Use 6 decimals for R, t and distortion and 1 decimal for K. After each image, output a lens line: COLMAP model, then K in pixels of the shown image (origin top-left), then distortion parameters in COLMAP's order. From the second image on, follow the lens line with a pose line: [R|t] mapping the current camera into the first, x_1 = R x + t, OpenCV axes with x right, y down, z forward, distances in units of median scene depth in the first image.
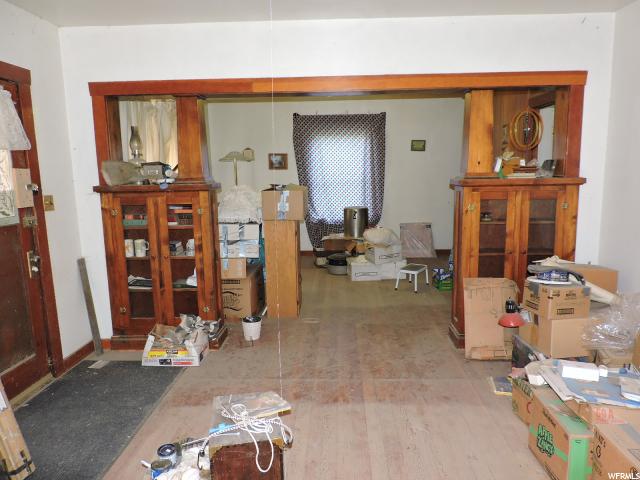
lens RADIAL K [[469.2, 0, 320.0], [0, 469.2, 240.0], [0, 0, 1]] dist [0.002427, -0.056922]
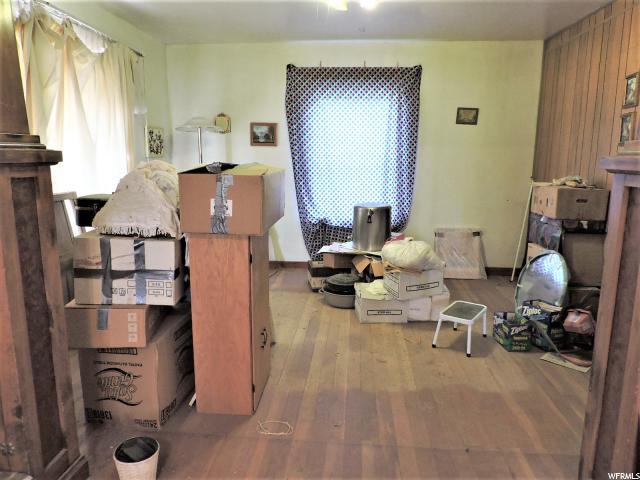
lens RADIAL K [[469.2, 0, 320.0], [0, 469.2, 240.0], [0, 0, 1]] dist [0.002427, -0.056922]
pose [[0.998766, 0.035020, -0.035216, 0.028143], [-0.034105, 0.999073, 0.026258, -0.035163], [0.036103, -0.025024, 0.999035, 0.341462]]
